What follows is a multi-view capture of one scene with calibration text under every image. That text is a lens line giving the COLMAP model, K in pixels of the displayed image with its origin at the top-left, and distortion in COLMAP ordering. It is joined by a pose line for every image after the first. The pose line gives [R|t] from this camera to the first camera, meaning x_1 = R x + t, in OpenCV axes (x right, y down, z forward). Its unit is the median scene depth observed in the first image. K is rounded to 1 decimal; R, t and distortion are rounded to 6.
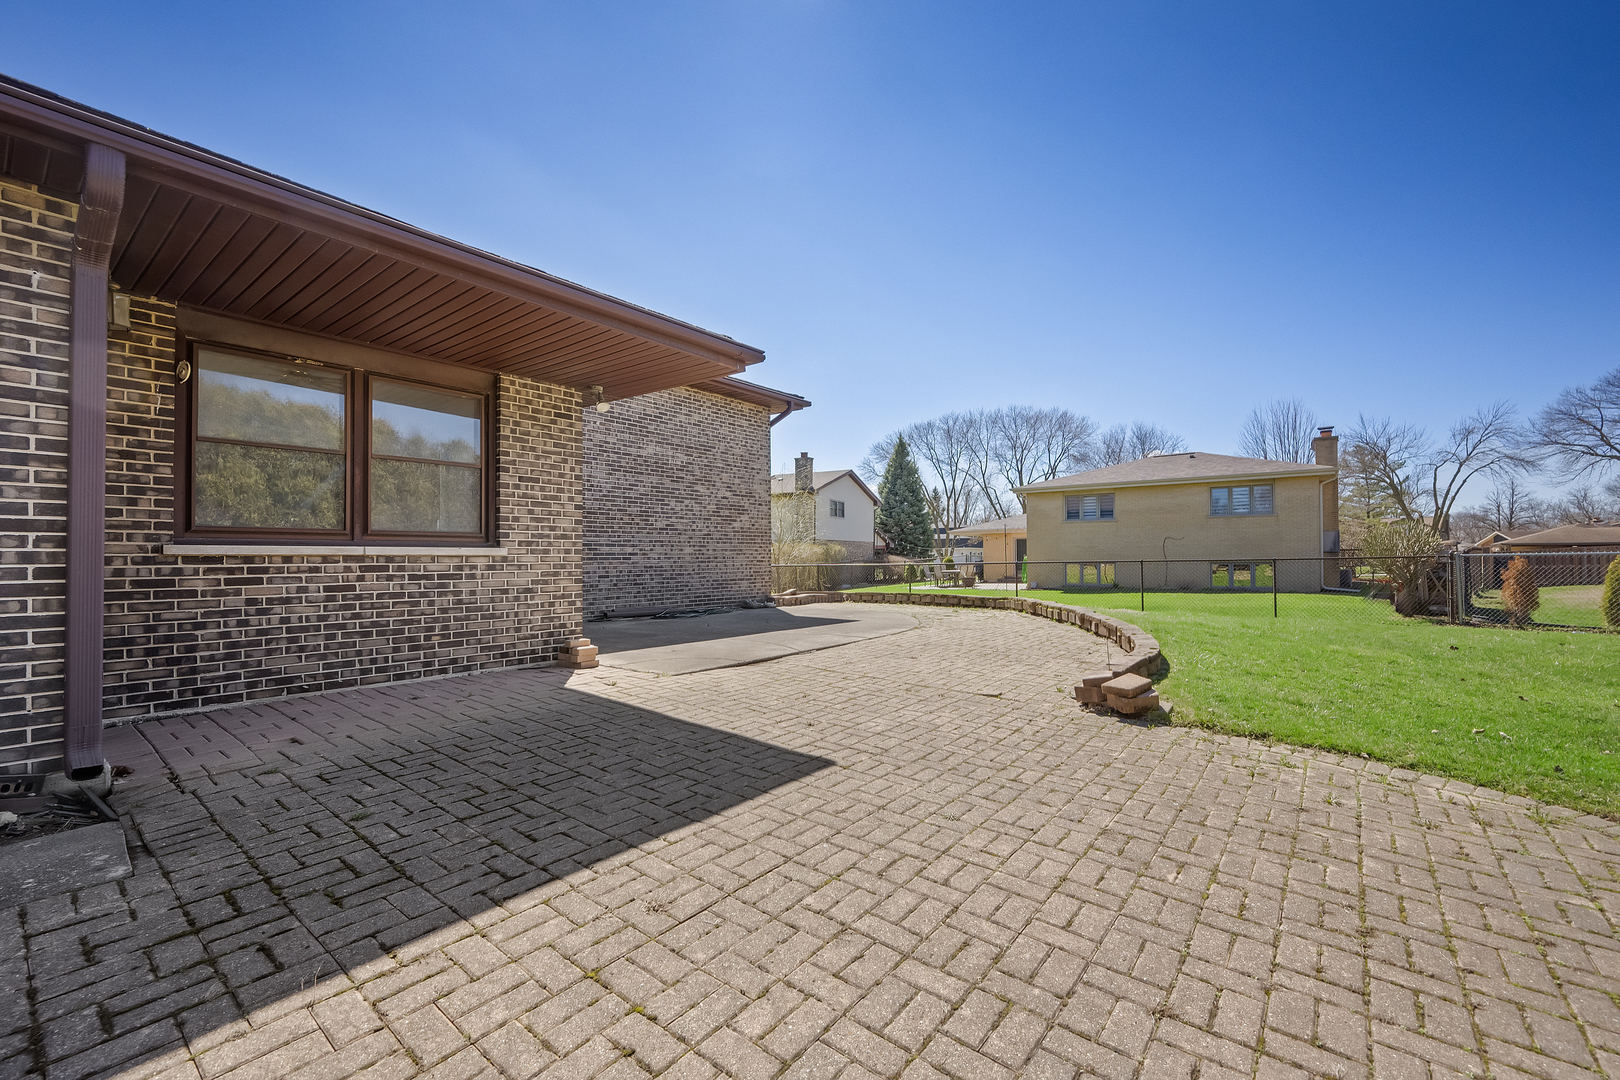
lens RADIAL K [[662.6, 0, 817.1], [0, 662.6, 542.5], [0, 0, 1]] dist [0.000346, 0.000085]
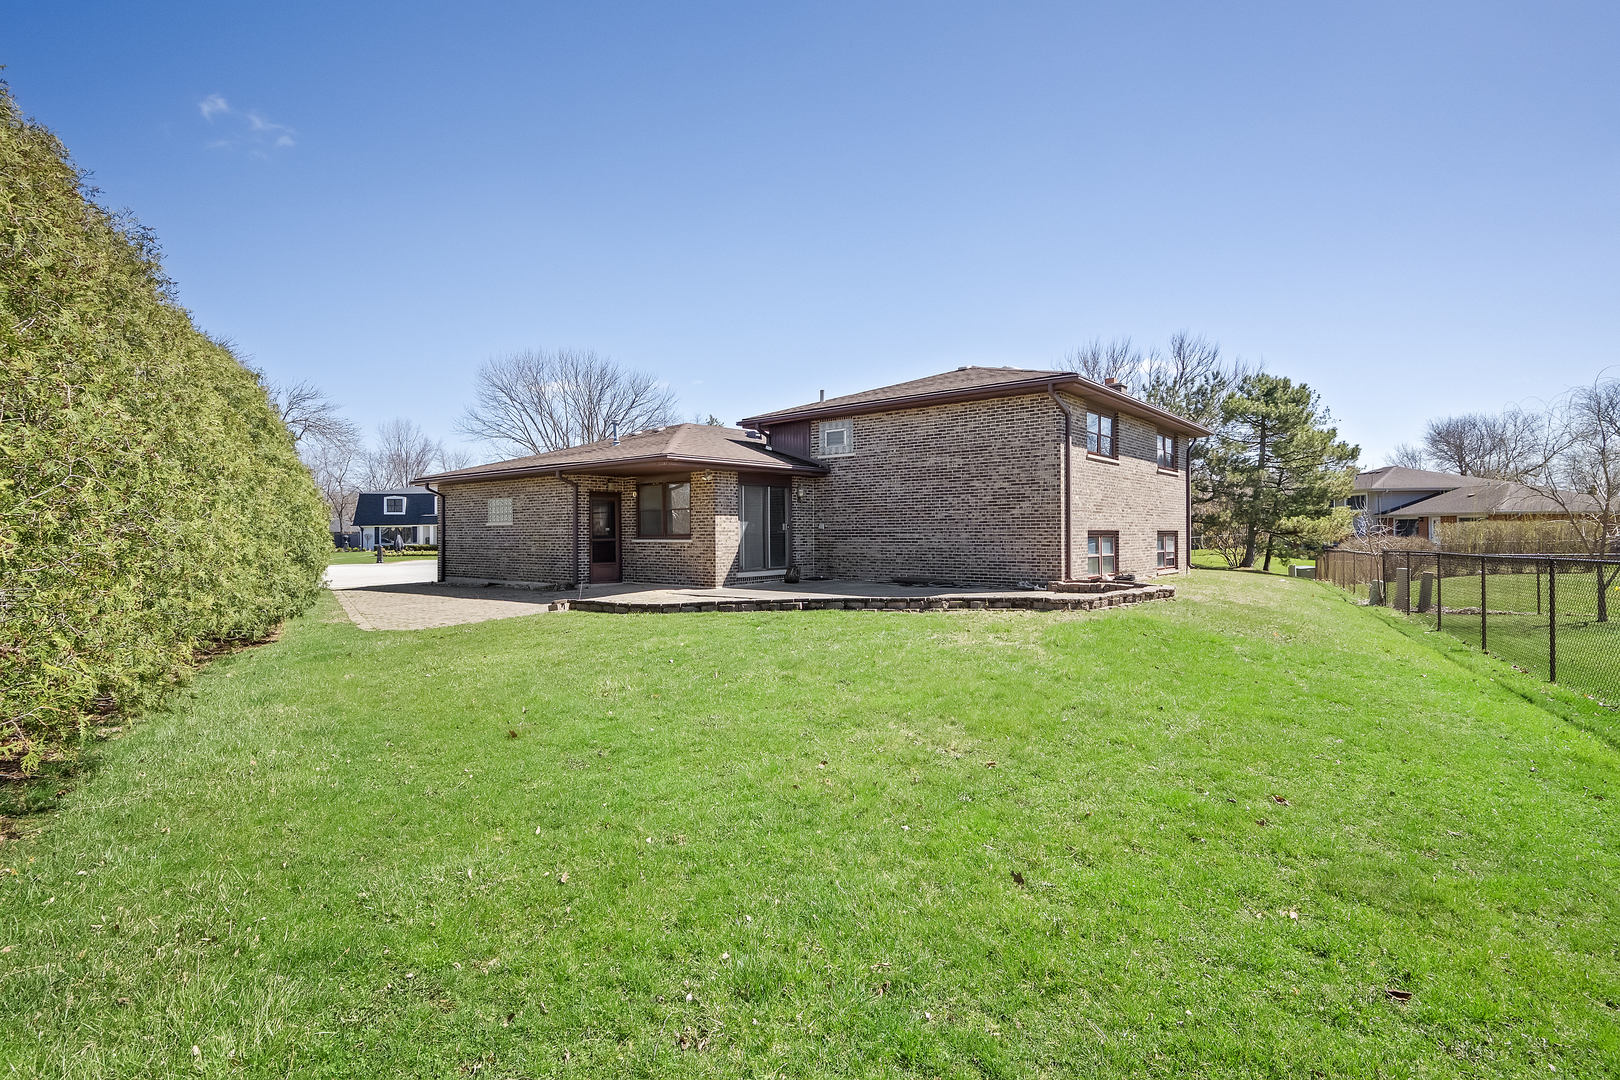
lens RADIAL K [[662.6, 0, 817.1], [0, 662.6, 542.5], [0, 0, 1]] dist [0.000346, 0.000085]
pose [[0.082331, 0.008505, -0.996569, 1.031357], [0.028351, 0.999539, 0.010873, 0.003588], [0.996202, -0.029149, 0.082052, 0.637675]]
